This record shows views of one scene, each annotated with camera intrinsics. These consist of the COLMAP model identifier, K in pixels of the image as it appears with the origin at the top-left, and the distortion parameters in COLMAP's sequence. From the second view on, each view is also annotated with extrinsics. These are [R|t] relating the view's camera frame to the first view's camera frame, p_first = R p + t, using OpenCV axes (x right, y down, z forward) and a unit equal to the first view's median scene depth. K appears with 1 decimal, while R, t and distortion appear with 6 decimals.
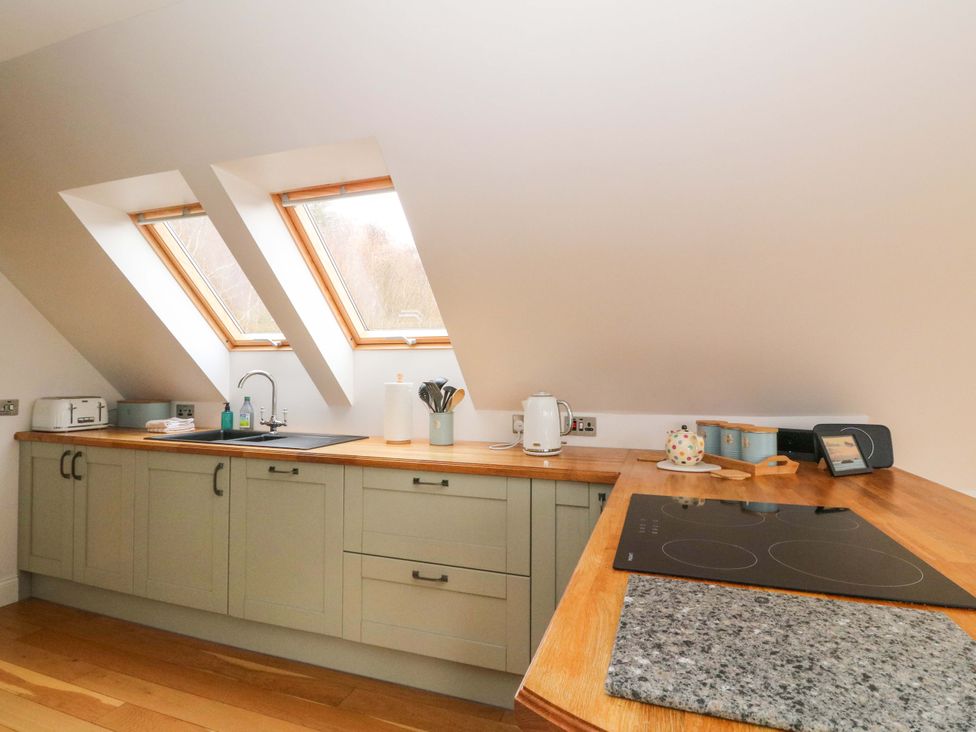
lens RADIAL K [[462.3, 0, 483.3], [0, 462.3, 361.7], [0, 0, 1]] dist [-0.021687, 0.000263]
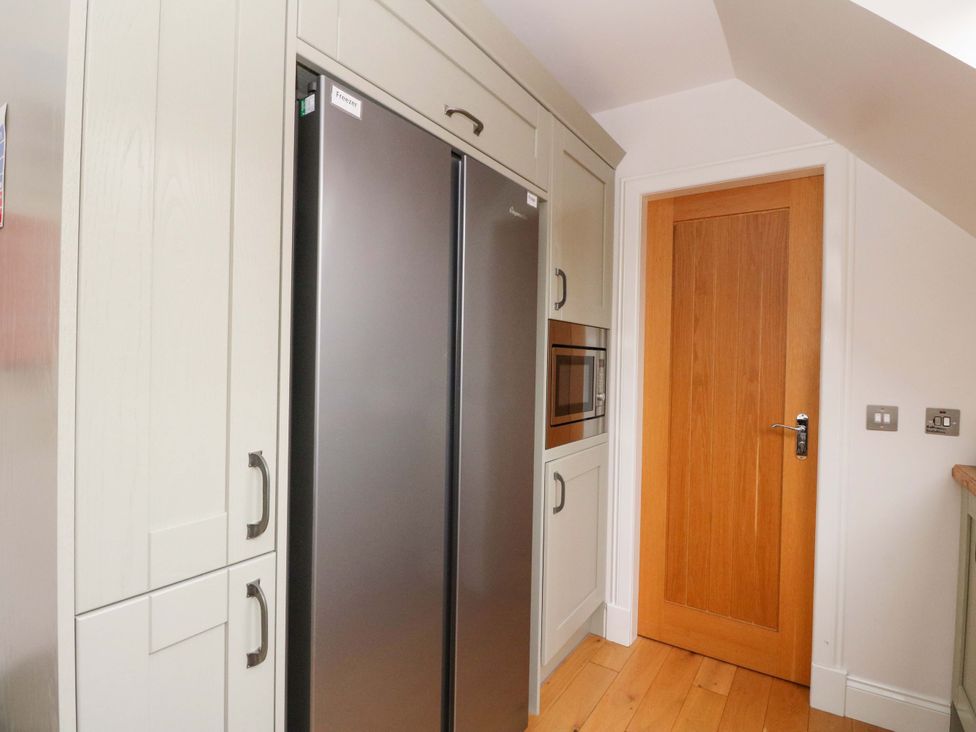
lens RADIAL K [[503.6, 0, 486.8], [0, 503.6, 364.8], [0, 0, 1]] dist [-0.004545, -0.011621]
pose [[-0.278449, 0.001262, -0.960450, -0.256250], [0.020656, 0.999776, -0.004674, 0.017938], [0.960229, -0.021141, -0.278412, 0.603244]]
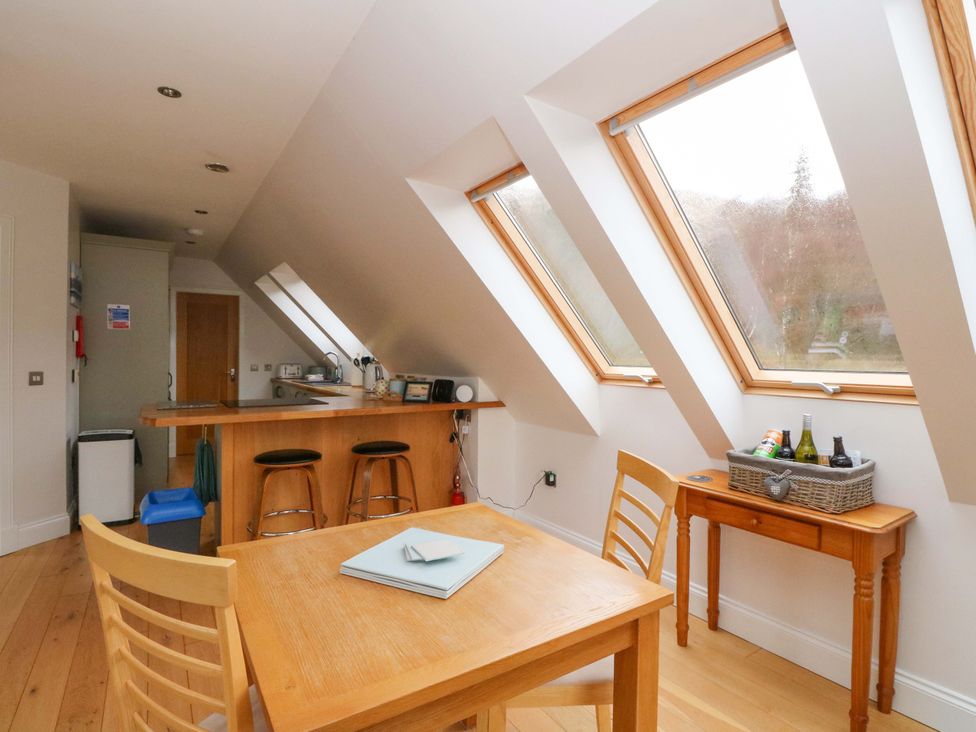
lens RADIAL K [[503.6, 0, 492.6], [0, 503.6, 368.9], [0, 0, 1]] dist [-0.004545, -0.011621]
pose [[0.787065, 0.020041, -0.616544, 1.479917], [0.012977, 0.998713, 0.049030, -0.005306], [0.616733, -0.046590, 0.785792, -0.338999]]
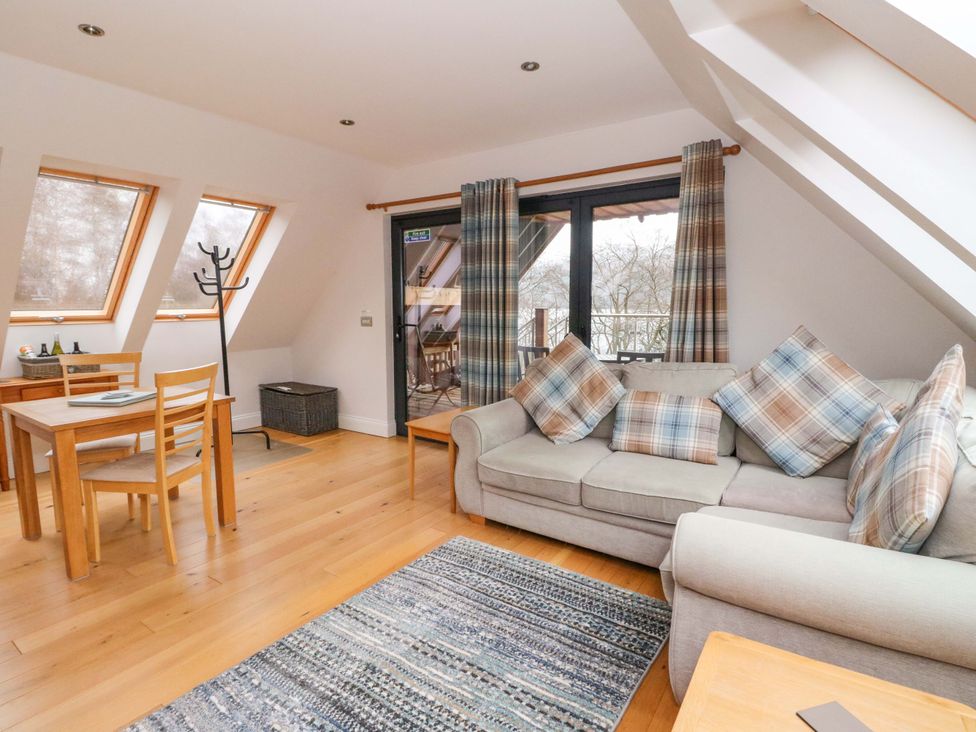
lens RADIAL K [[503.6, 0, 490.9], [0, 503.6, 362.0], [0, 0, 1]] dist [-0.004545, -0.011621]
pose [[0.280149, -0.114232, 0.953136, 0.365806], [-0.040200, 0.990628, 0.130541, -0.048891], [-0.959114, -0.074887, 0.272931, -1.052774]]
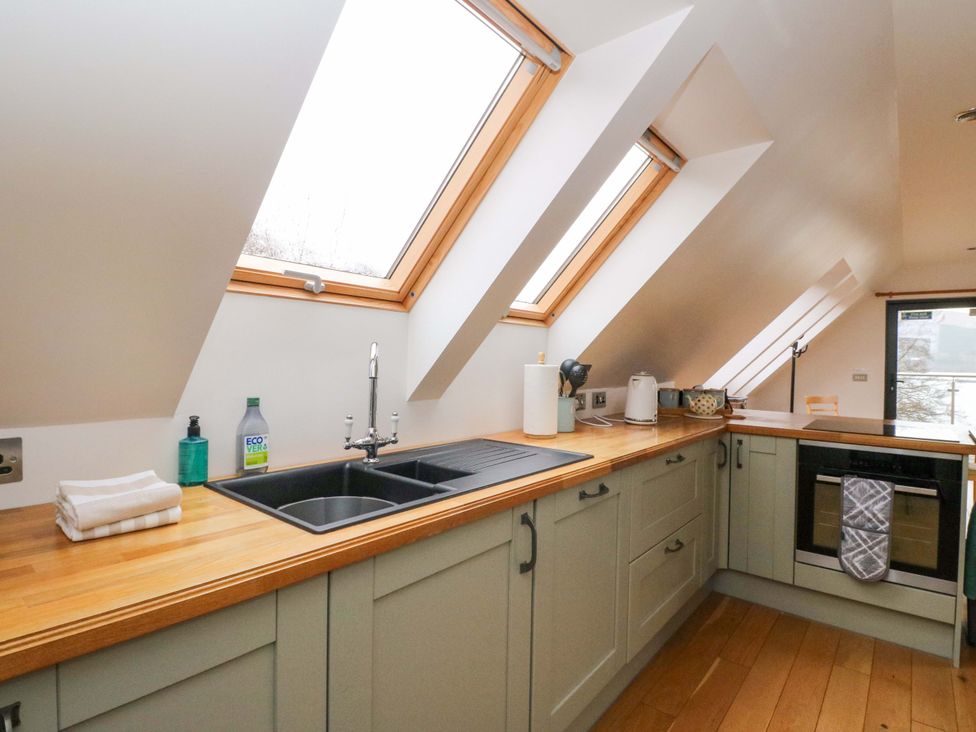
lens RADIAL K [[503.6, 0, 491.2], [0, 503.6, 362.4], [0, 0, 1]] dist [-0.004545, -0.011621]
pose [[0.375028, -0.004429, 0.927003, -0.939883], [-0.051916, 0.998319, 0.025772, 0.020393], [-0.925559, -0.057792, 0.374168, 0.663934]]
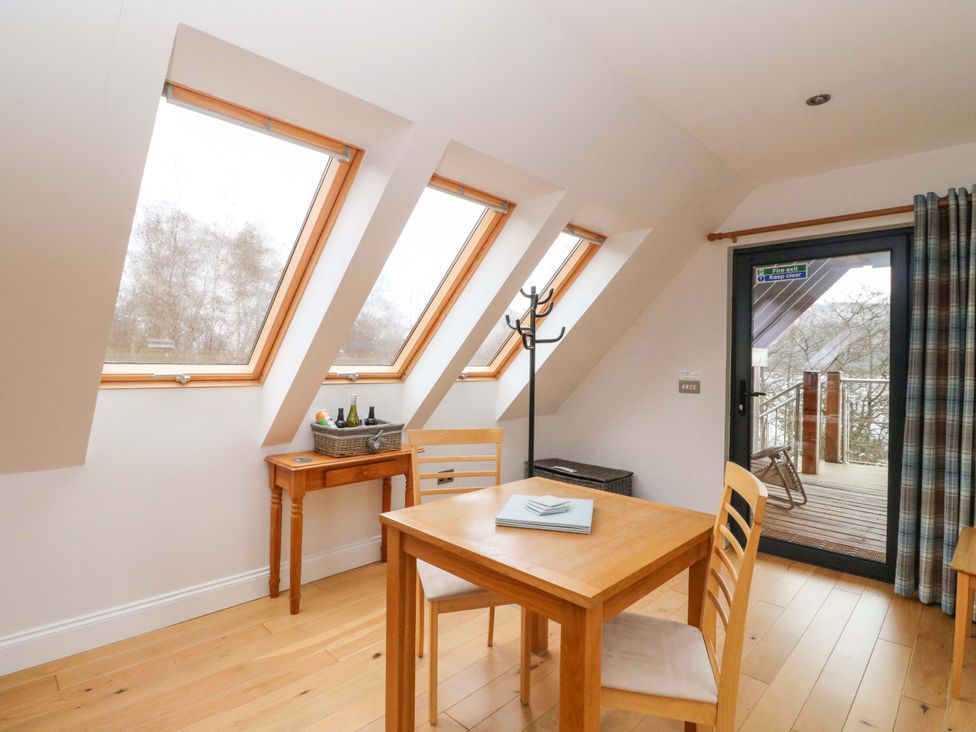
lens RADIAL K [[503.6, 0, 491.6], [0, 503.6, 362.2], [0, 0, 1]] dist [-0.004545, -0.011621]
pose [[0.445417, 0.002775, 0.895319, 0.526075], [-0.052468, 0.998358, 0.023008, -0.007641], [-0.893785, -0.057223, 0.444831, -0.223738]]
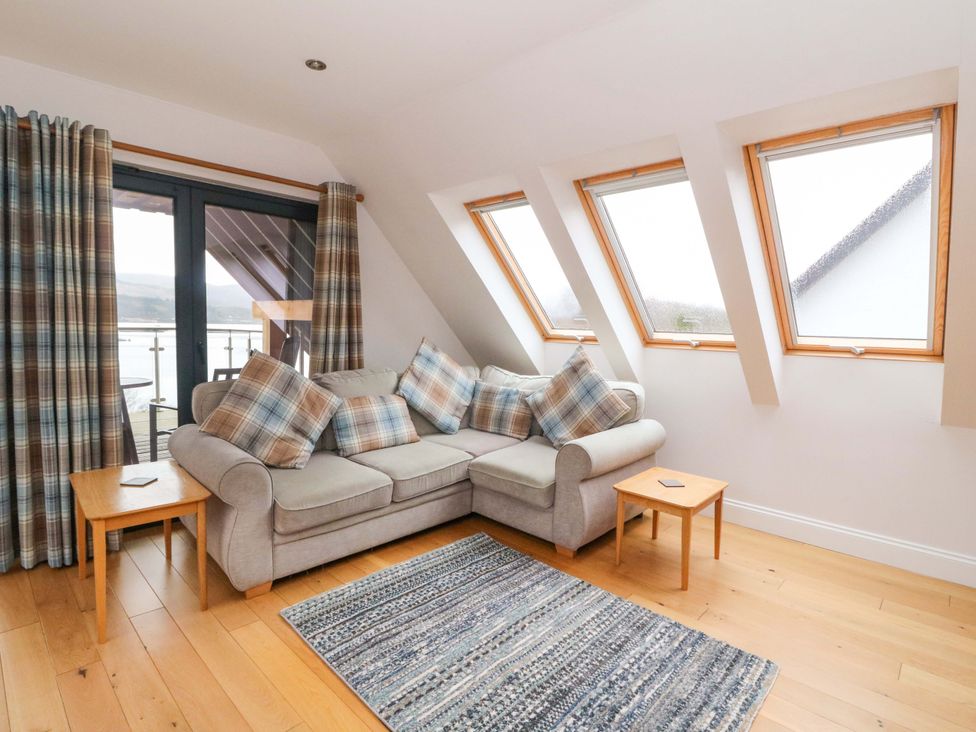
lens RADIAL K [[503.6, 0, 489.0], [0, 503.6, 366.3], [0, 0, 1]] dist [-0.004545, -0.011621]
pose [[-0.900719, -0.064025, 0.429658, 0.672691], [-0.051218, 0.997832, 0.041318, -0.000619], [-0.431372, 0.015209, -0.902046, -0.132354]]
